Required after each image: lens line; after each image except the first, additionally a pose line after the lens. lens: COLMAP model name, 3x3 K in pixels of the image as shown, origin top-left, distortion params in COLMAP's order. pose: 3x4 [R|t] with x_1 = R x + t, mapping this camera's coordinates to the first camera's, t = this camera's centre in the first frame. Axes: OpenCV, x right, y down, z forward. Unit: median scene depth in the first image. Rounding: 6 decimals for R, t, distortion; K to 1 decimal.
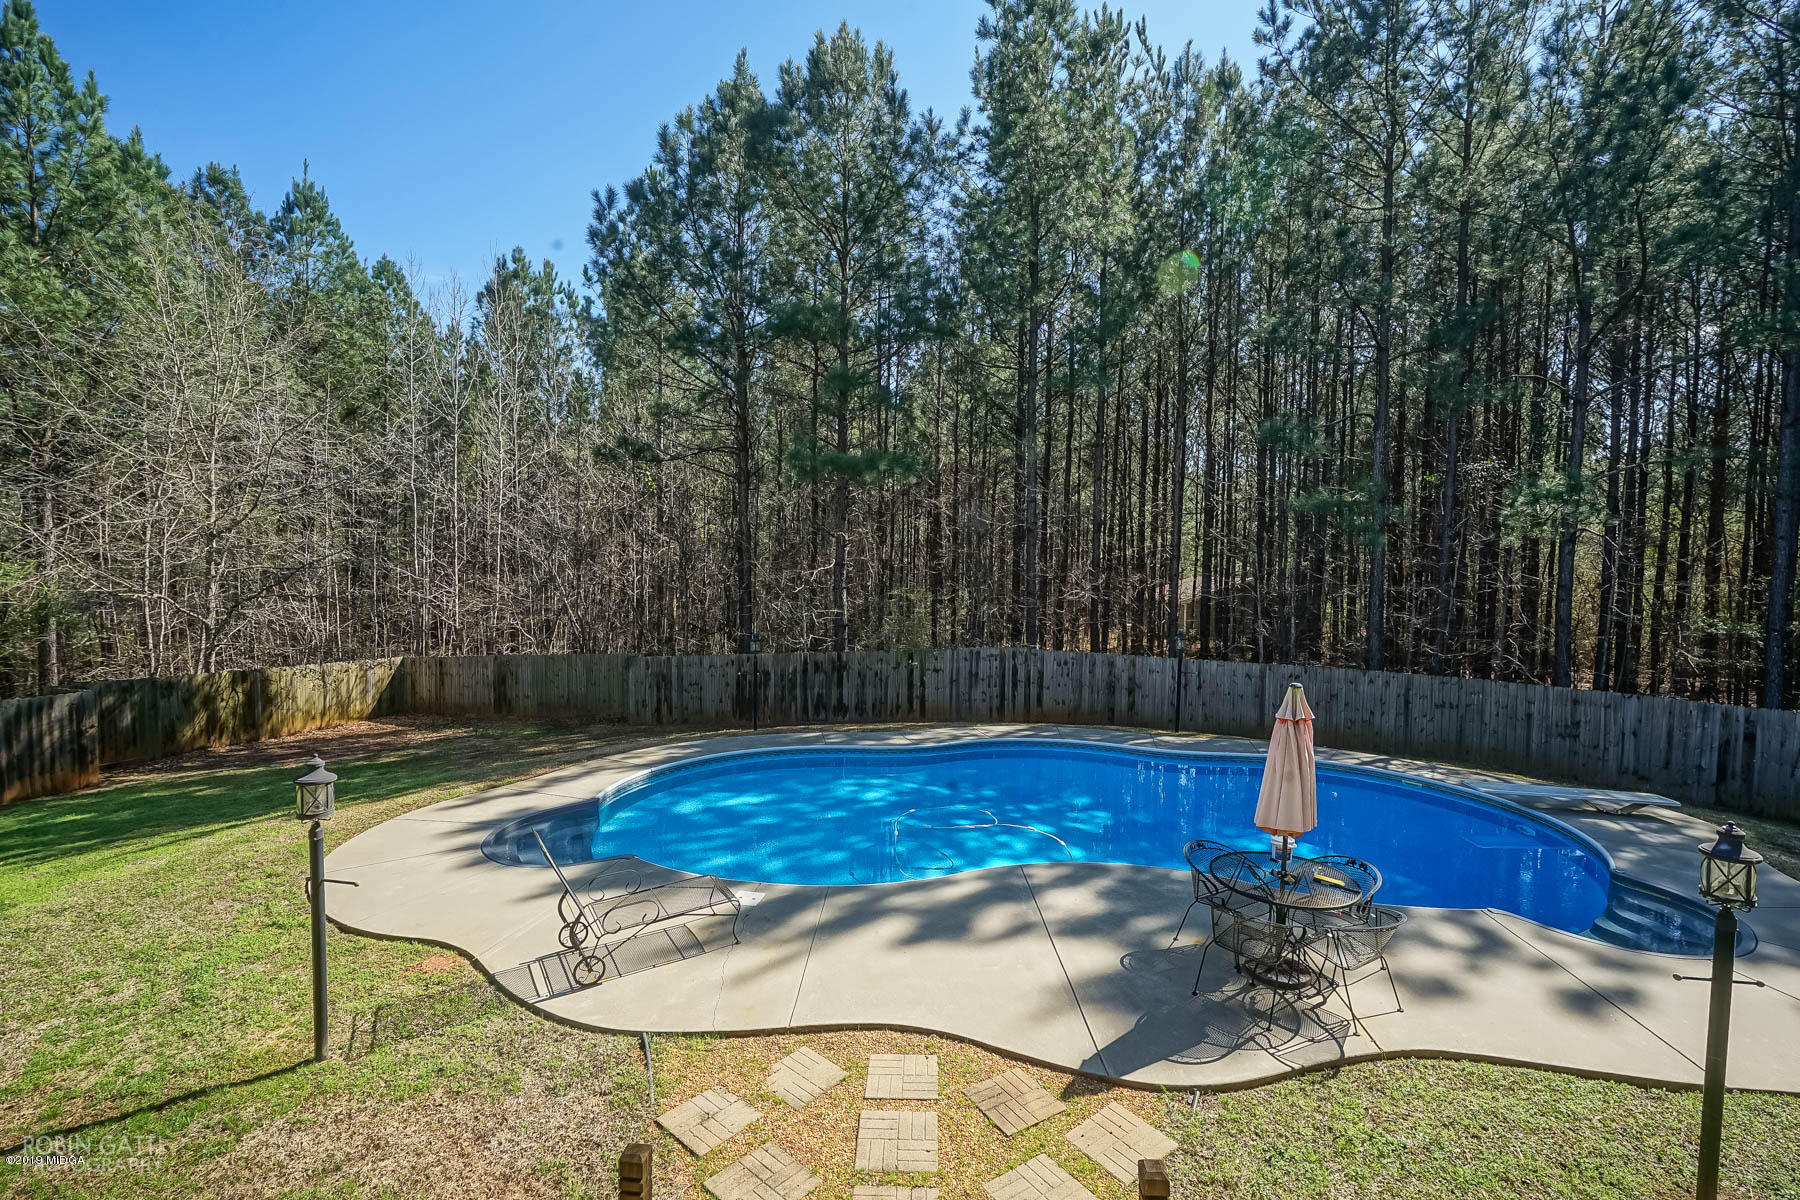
lens RADIAL K [[811.1, 0, 900.6], [0, 811.1, 601.6], [0, 0, 1]] dist [-0.005854, 0.002469]
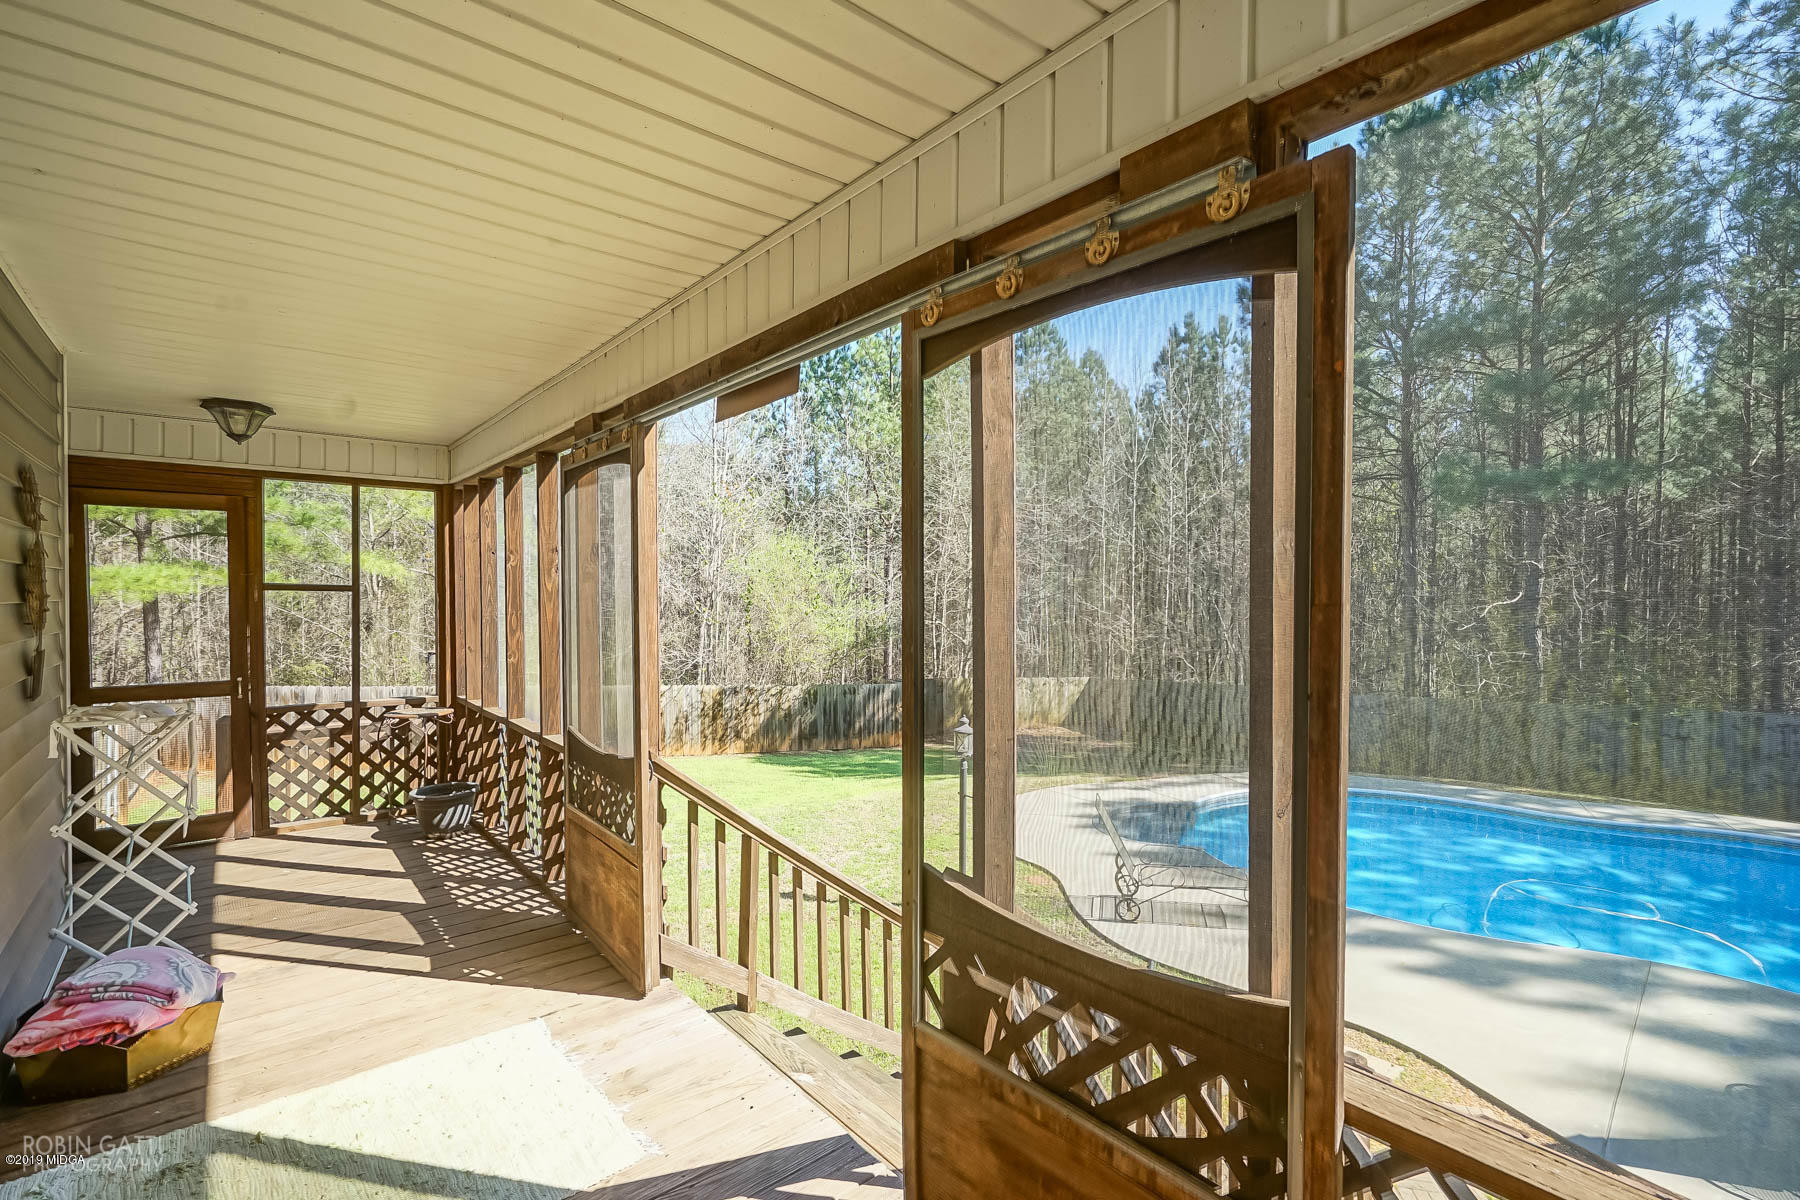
lens RADIAL K [[811.1, 0, 911.7], [0, 811.1, 609.8], [0, 0, 1]] dist [-0.005854, 0.002469]
pose [[0.698221, 0.006076, -0.715856, 0.143280], [-0.031237, 0.999270, -0.021985, 0.008078], [0.715200, 0.037711, 0.697902, -0.080749]]
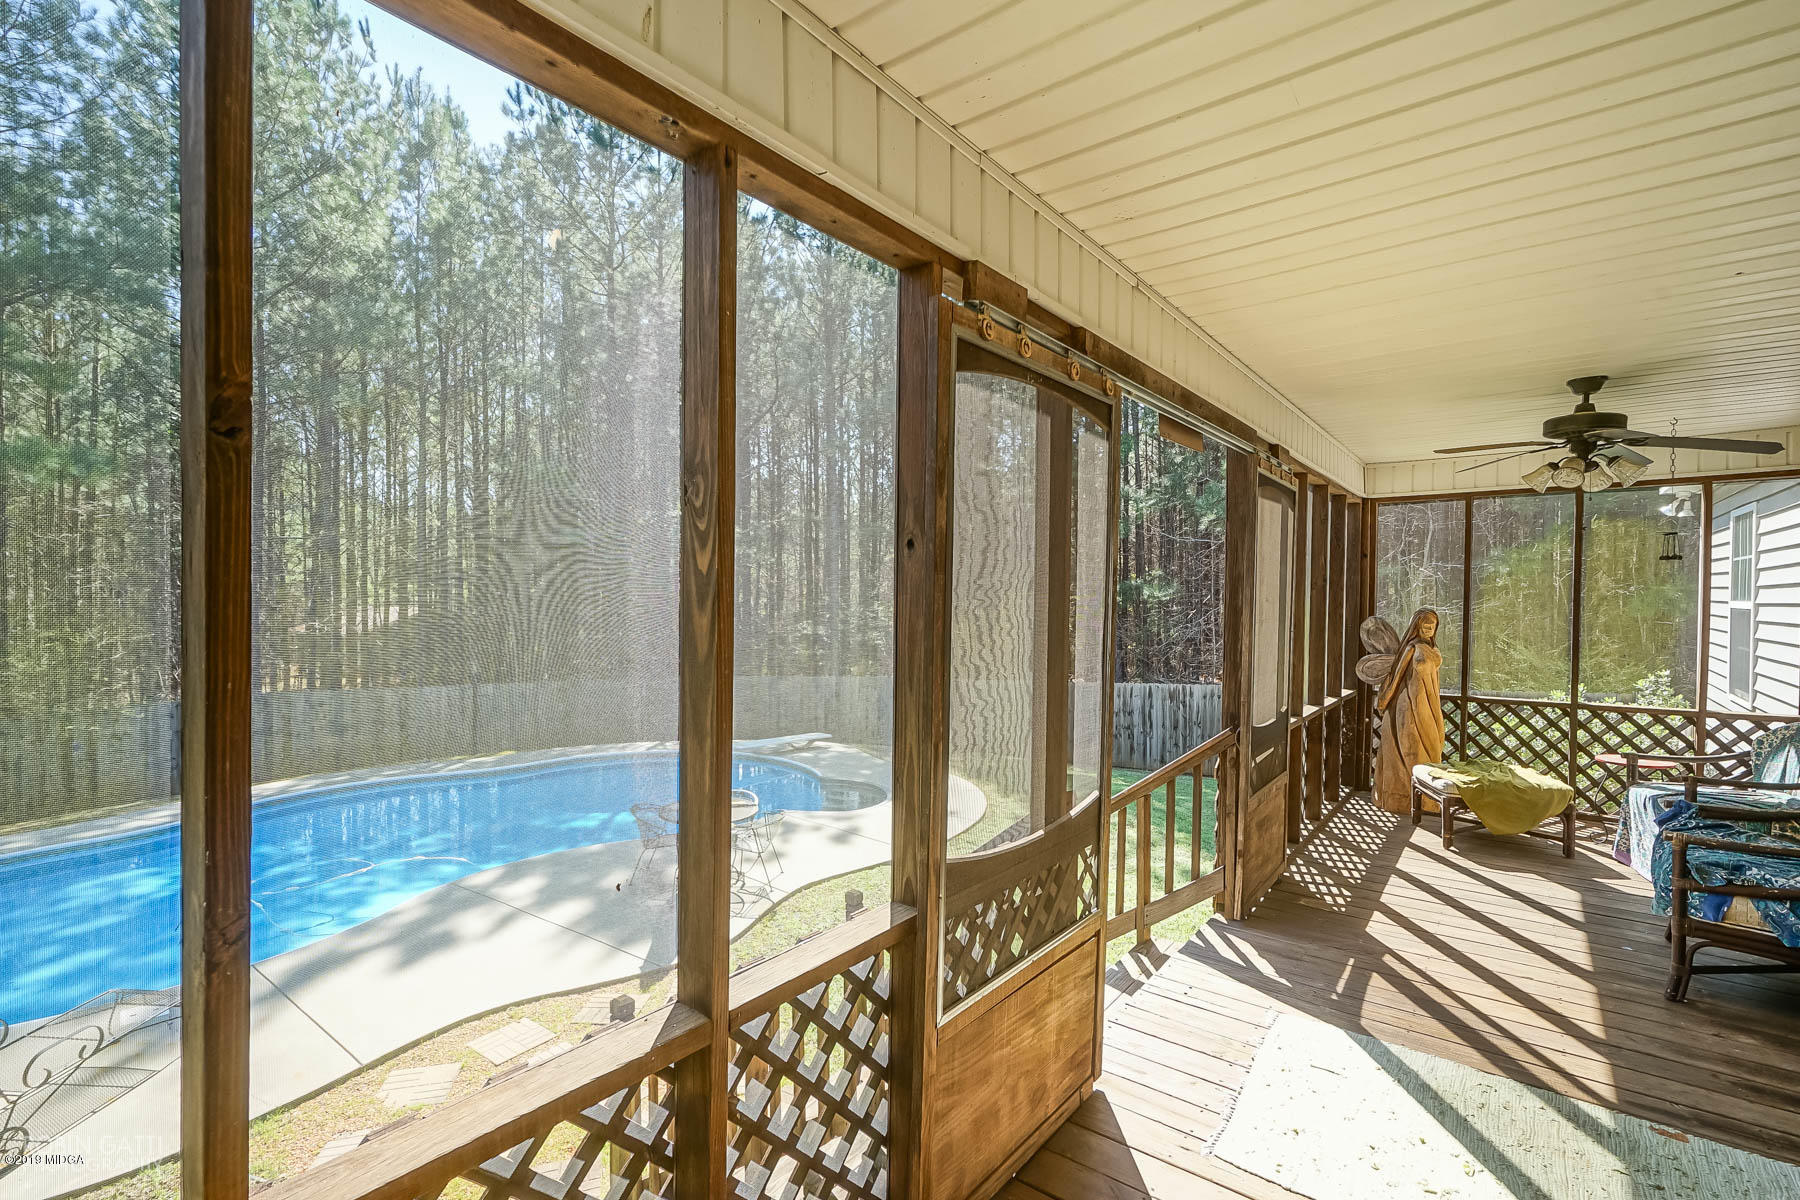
lens RADIAL K [[811.1, 0, 906.4], [0, 811.1, 593.7], [0, 0, 1]] dist [-0.005854, 0.002469]
pose [[0.562043, -0.010407, 0.827043, -0.250095], [0.045995, 0.998767, -0.018690, 0.003442], [-0.825828, 0.048544, 0.561828, -0.049504]]
